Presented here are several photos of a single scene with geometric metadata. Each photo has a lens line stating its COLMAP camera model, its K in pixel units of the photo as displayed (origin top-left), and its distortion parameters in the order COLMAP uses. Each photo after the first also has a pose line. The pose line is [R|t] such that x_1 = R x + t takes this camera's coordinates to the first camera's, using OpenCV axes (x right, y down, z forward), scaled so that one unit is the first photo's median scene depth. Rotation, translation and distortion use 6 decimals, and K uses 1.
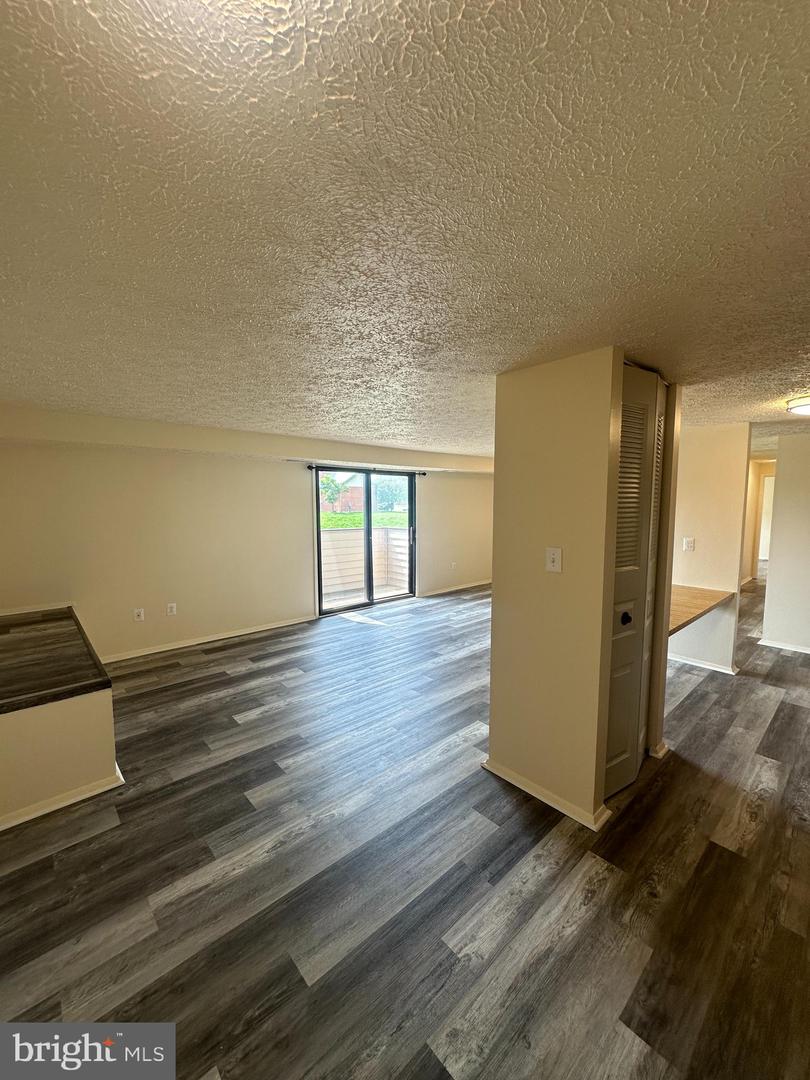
lens RADIAL K [[429.5, 0, 405.6], [0, 429.5, 541.2], [0, 0, 1]] dist [-0.001498, 0.000147]
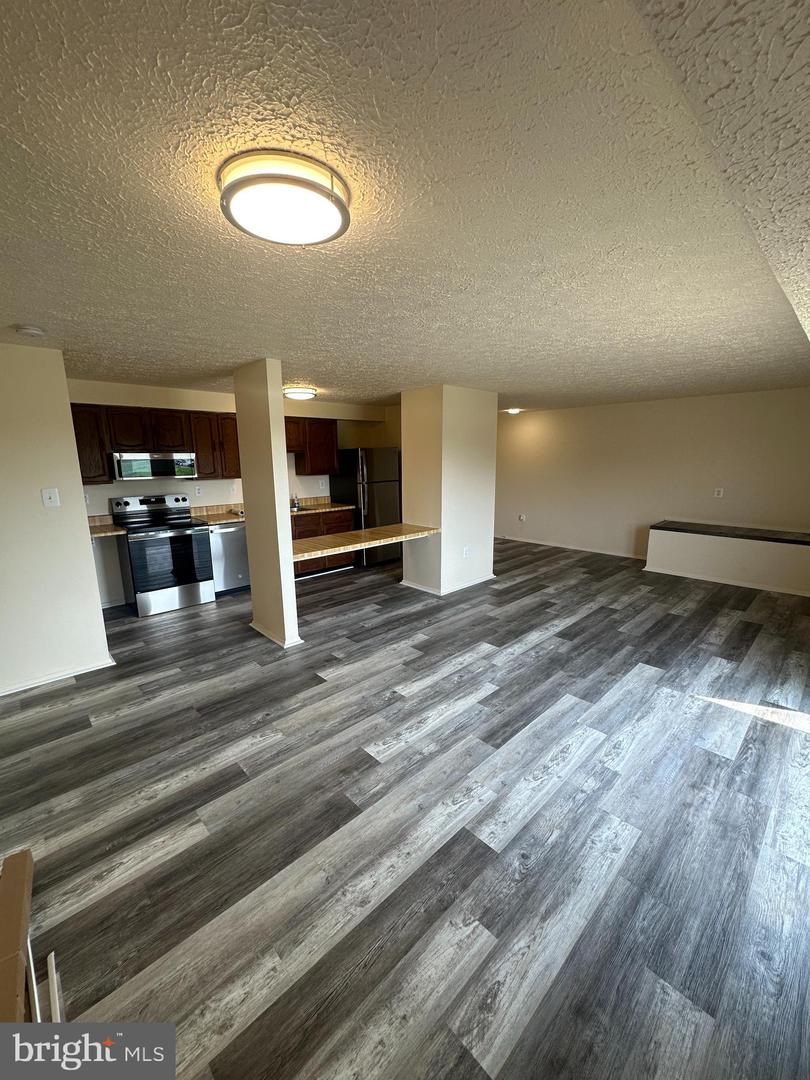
lens RADIAL K [[429.5, 0, 405.6], [0, 429.5, 541.2], [0, 0, 1]] dist [-0.001498, 0.000147]
pose [[-0.999600, 0.015892, -0.023385, 0.493814], [0.008505, 0.957790, 0.287343, -0.197687], [0.026964, 0.287029, -0.957542, 2.188378]]
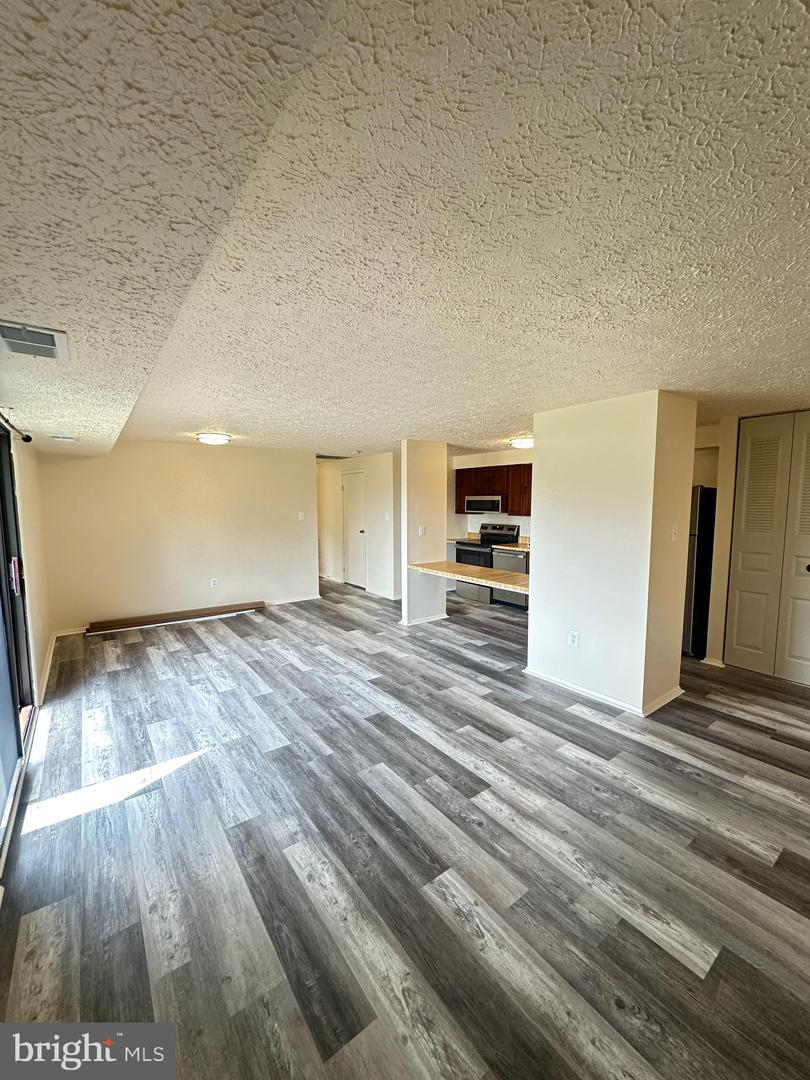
lens RADIAL K [[429.5, 0, 405.6], [0, 429.5, 541.2], [0, 0, 1]] dist [-0.001498, 0.000147]
pose [[0.091886, -0.095147, 0.991213, -0.734472], [0.099161, 0.991351, 0.085968, -0.090305], [-0.990820, 0.090390, 0.100526, 1.085695]]
